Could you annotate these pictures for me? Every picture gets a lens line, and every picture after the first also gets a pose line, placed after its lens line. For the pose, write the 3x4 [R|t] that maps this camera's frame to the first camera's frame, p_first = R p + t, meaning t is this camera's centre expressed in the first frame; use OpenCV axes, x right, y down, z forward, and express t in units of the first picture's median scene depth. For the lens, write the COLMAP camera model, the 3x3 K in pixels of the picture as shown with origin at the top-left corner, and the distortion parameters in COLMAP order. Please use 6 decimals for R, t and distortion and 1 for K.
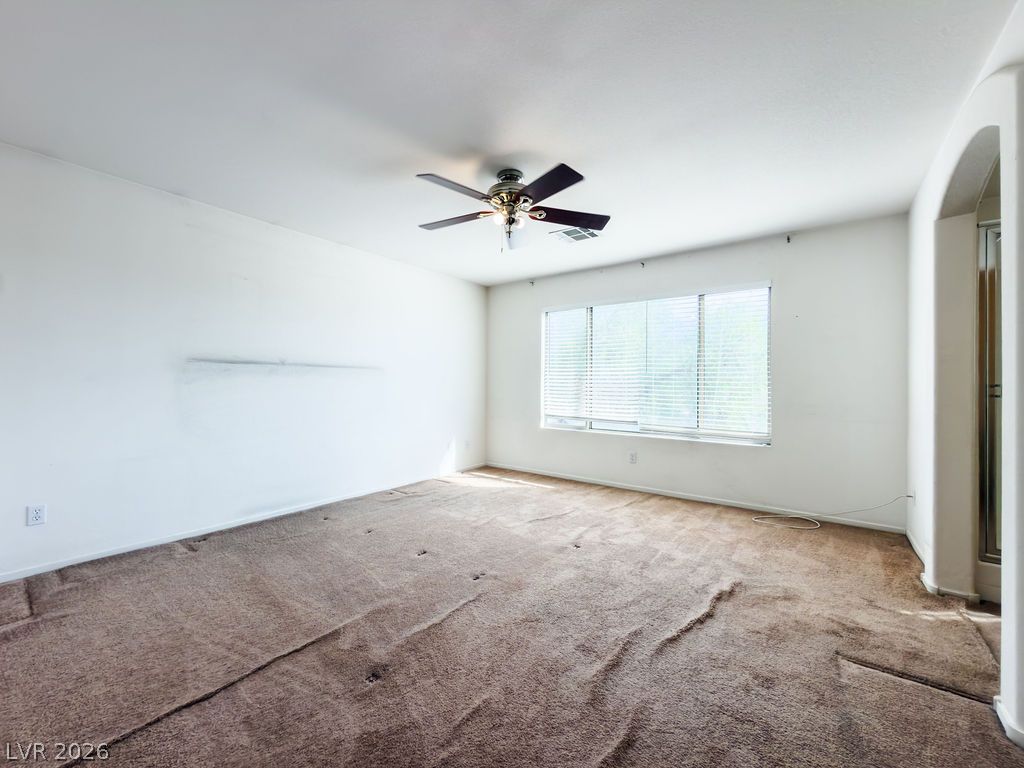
lens RADIAL K [[415.8, 0, 511.2], [0, 415.8, 383.4], [0, 0, 1]] dist [-0.001315, 0.000214]
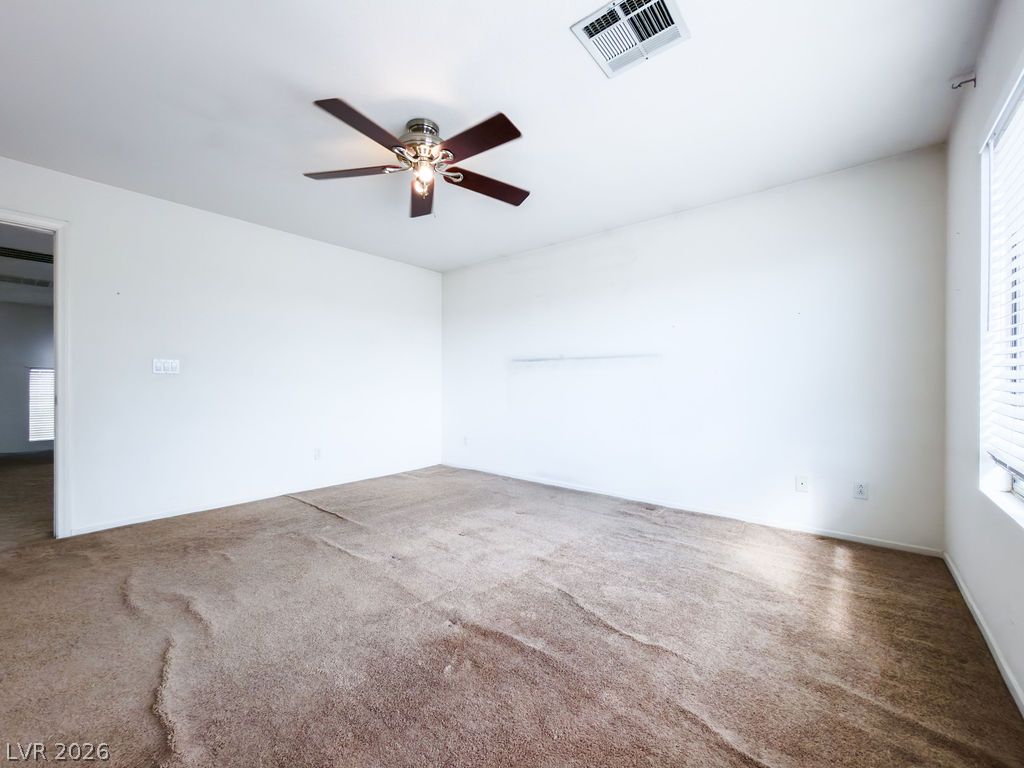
lens RADIAL K [[415.8, 0, 511.7], [0, 415.8, 385.8], [0, 0, 1]] dist [-0.001315, 0.000214]
pose [[-0.062621, -0.003471, -0.998031, 0.633309], [-0.000643, 0.999994, -0.003437, 0.033950], [0.998037, 0.000427, -0.062623, 0.934116]]
